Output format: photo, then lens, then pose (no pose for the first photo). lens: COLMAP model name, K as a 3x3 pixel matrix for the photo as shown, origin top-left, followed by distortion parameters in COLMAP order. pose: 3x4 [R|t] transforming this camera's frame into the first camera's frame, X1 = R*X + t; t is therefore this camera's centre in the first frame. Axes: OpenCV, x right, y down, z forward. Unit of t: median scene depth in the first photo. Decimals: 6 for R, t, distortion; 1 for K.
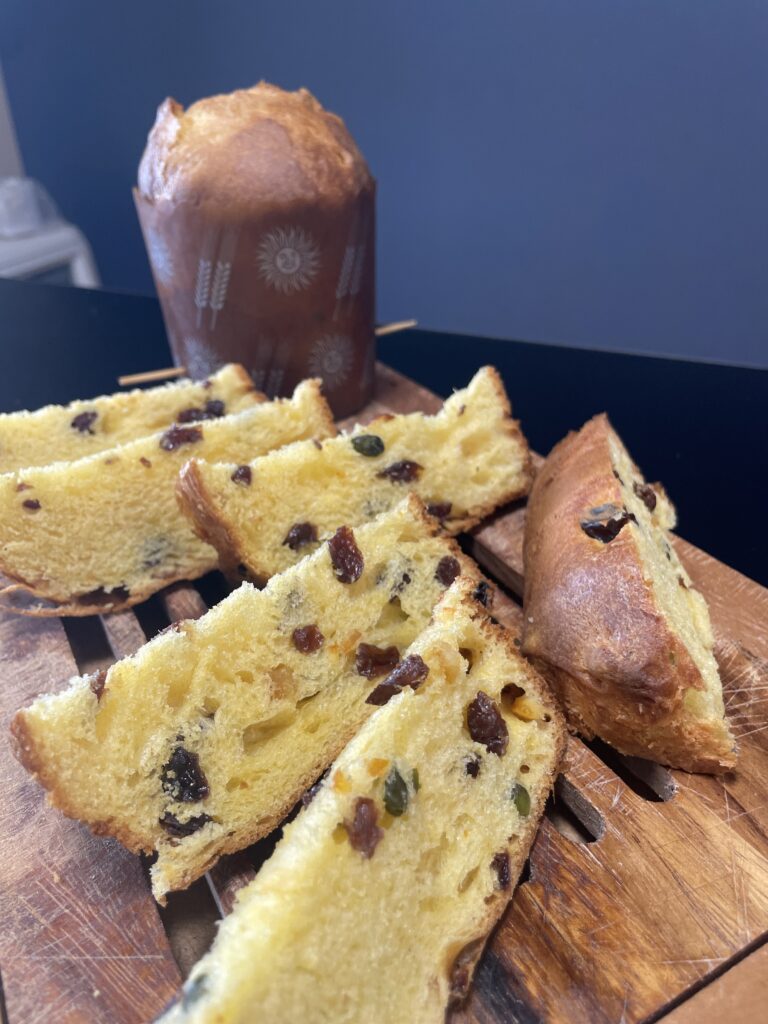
lens RADIAL K [[795.5, 0, 387.9], [0, 795.5, 517.5], [0, 0, 1]] dist [0.034219, -0.014103]
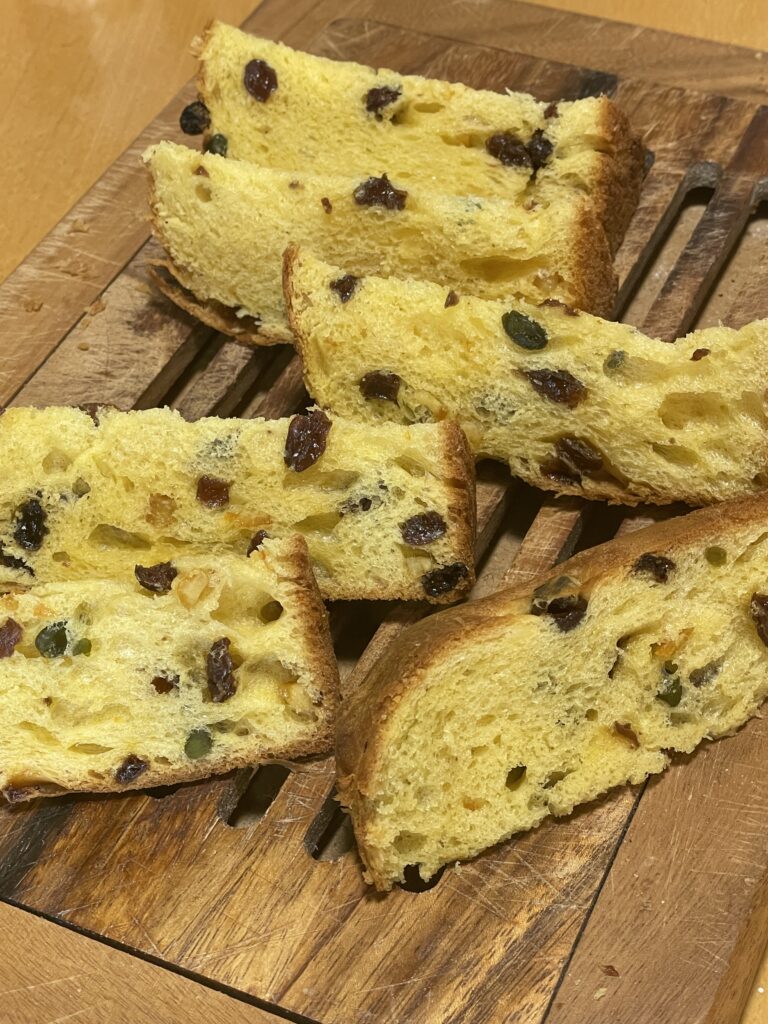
lens RADIAL K [[1735.5, 0, 384.3], [0, 1735.5, 509.4], [0, 0, 1]] dist [0.151229, 0.000000]
pose [[0.587572, 0.597137, -0.546065, 1.052590], [-0.381889, 0.799599, 0.463467, -0.786334], [0.713386, -0.063784, 0.697862, -0.277609]]
